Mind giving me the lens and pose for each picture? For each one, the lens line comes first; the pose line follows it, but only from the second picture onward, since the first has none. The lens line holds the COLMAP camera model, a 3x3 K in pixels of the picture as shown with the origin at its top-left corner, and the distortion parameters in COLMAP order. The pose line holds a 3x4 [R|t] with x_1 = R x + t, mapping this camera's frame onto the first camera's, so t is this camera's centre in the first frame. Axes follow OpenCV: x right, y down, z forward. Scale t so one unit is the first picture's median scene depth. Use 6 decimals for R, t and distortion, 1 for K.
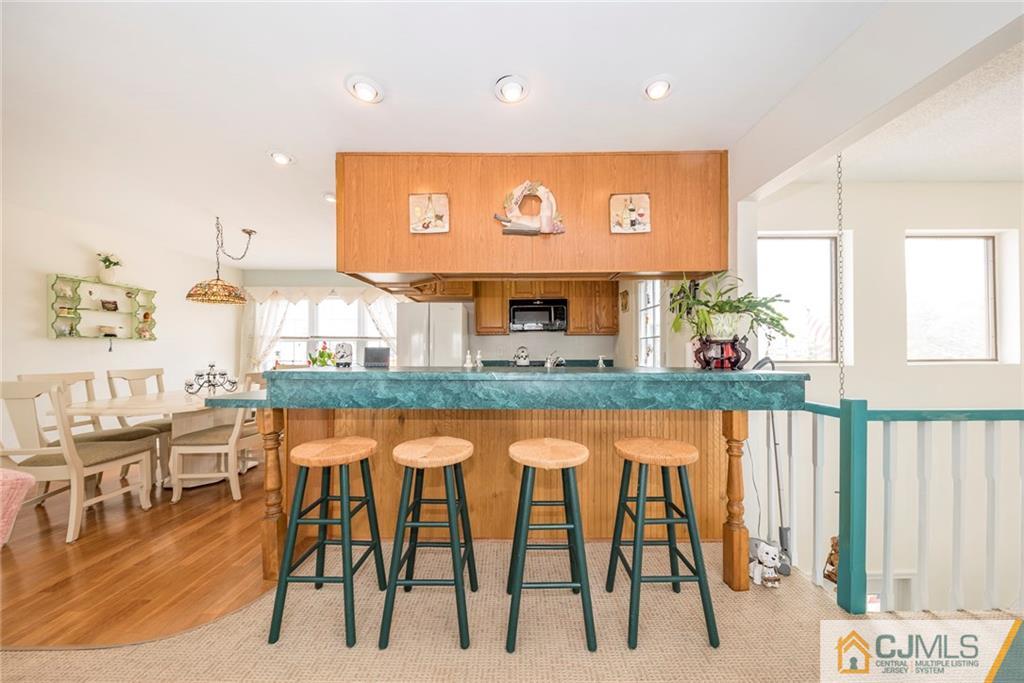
lens RADIAL K [[354.5, 0, 525.4], [0, 354.5, 346.4], [0, 0, 1]] dist [-0.008840, -0.000406]
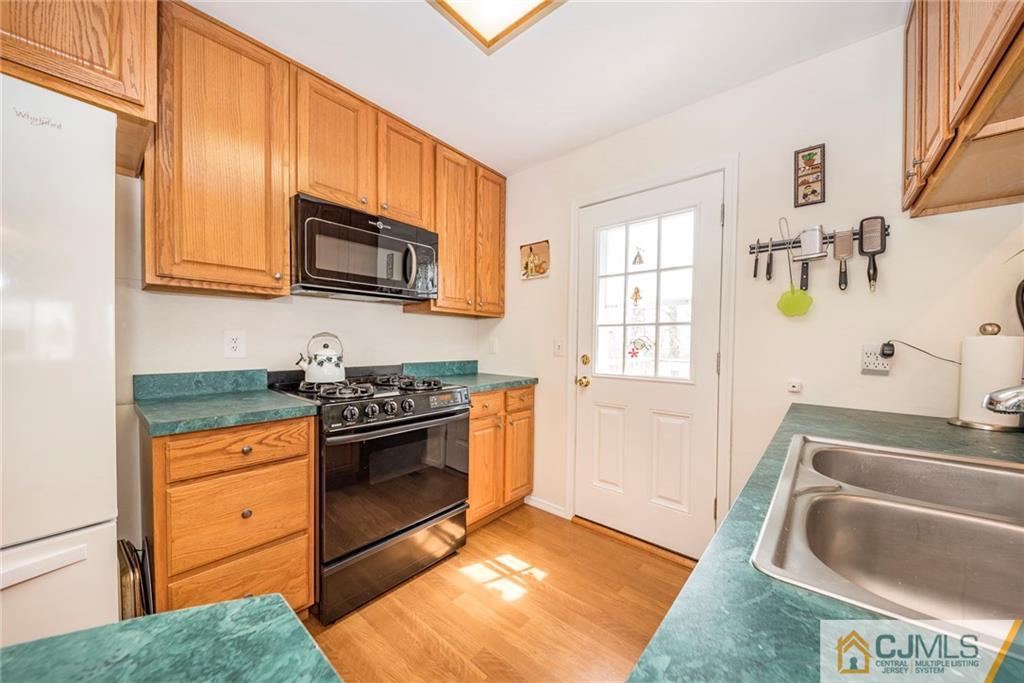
lens RADIAL K [[354.5, 0, 502.8], [0, 354.5, 344.9], [0, 0, 1]] dist [-0.008840, -0.000406]
pose [[0.642092, 0.005177, 0.766610, -0.155542], [-0.019886, 0.999753, 0.009905, 0.005501], [-0.766369, -0.021605, 0.642037, 0.534640]]
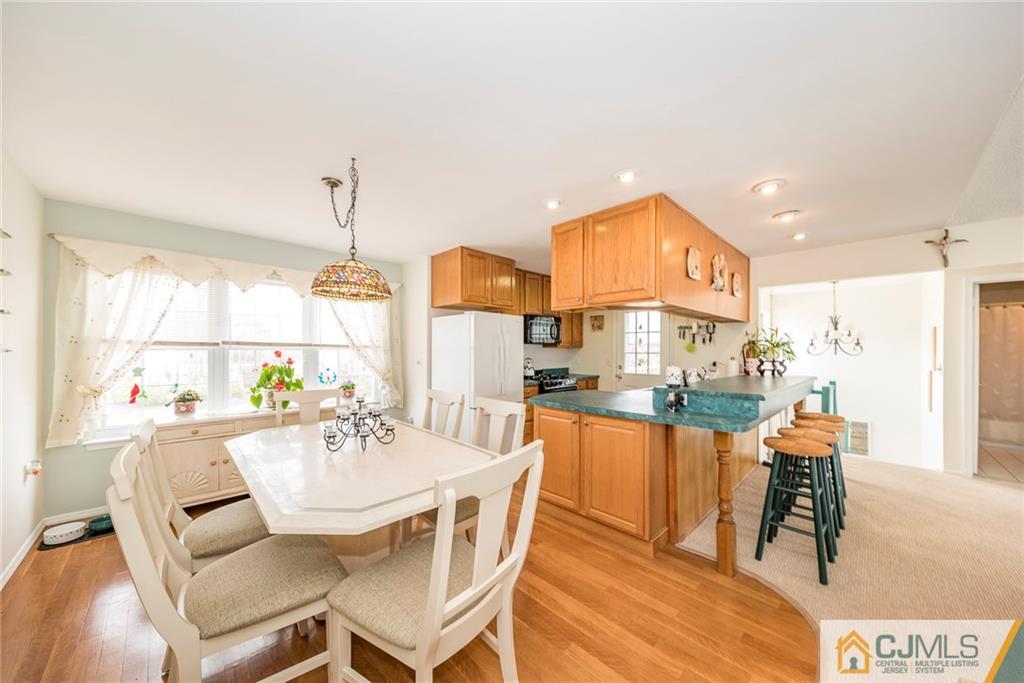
lens RADIAL K [[354.5, 0, 510.5], [0, 354.5, 347.9], [0, 0, 1]] dist [-0.008840, -0.000406]
pose [[0.717122, 0.011198, 0.696857, -0.686359], [-0.011386, 0.999926, -0.004350, -0.020958], [-0.696854, -0.004815, 0.717197, 0.230011]]
